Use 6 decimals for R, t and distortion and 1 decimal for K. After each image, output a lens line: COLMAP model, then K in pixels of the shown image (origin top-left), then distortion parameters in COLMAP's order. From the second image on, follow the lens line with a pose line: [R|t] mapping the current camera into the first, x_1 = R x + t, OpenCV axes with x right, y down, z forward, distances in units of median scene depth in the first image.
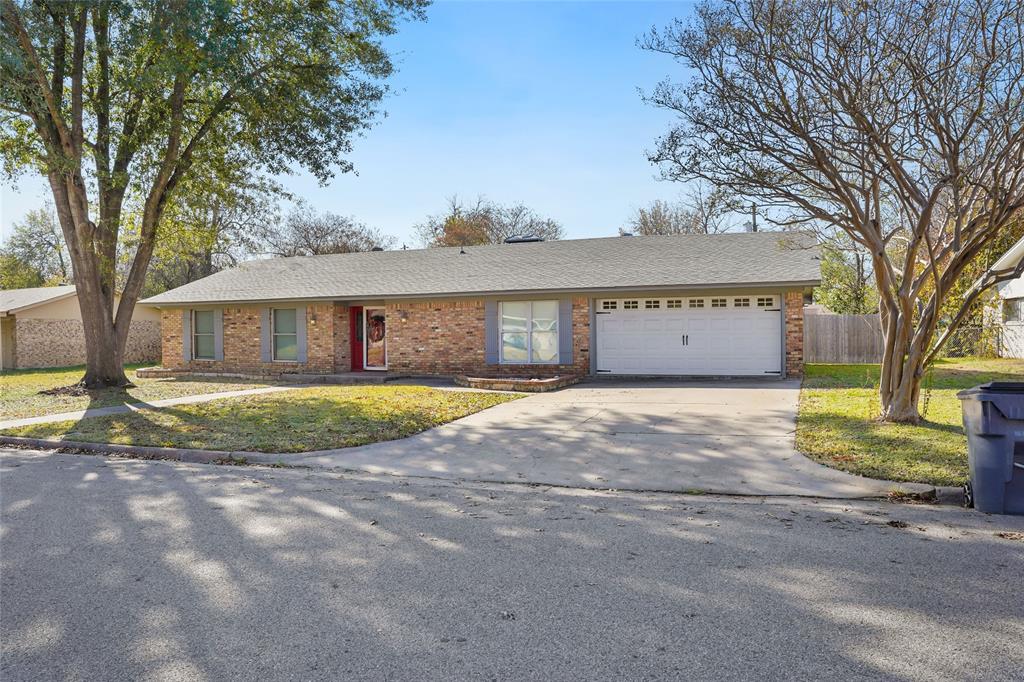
lens RADIAL K [[752.5, 0, 512.0], [0, 752.5, 341.0], [0, 0, 1]] dist [-0.086566, 0.005510]
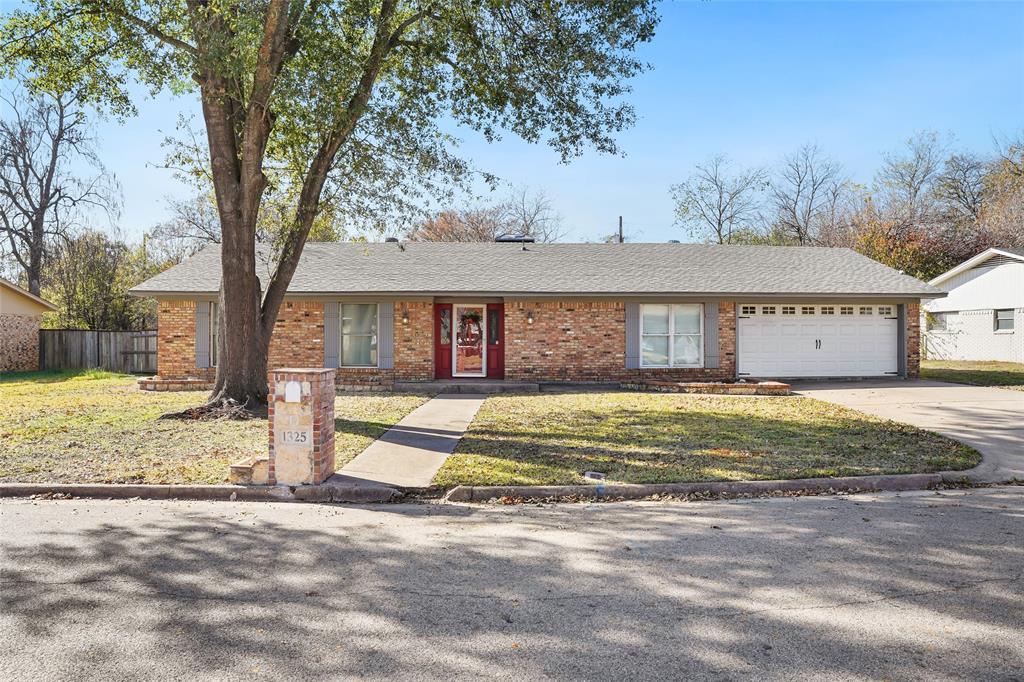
lens RADIAL K [[752.5, 0, 512.0], [0, 752.5, 341.0], [0, 0, 1]] dist [-0.086566, 0.005510]
pose [[0.904676, 0.007162, 0.426040, -0.580646], [-0.004360, 0.999962, -0.007552, 0.003737], [-0.426078, 0.004975, 0.904673, 0.205323]]
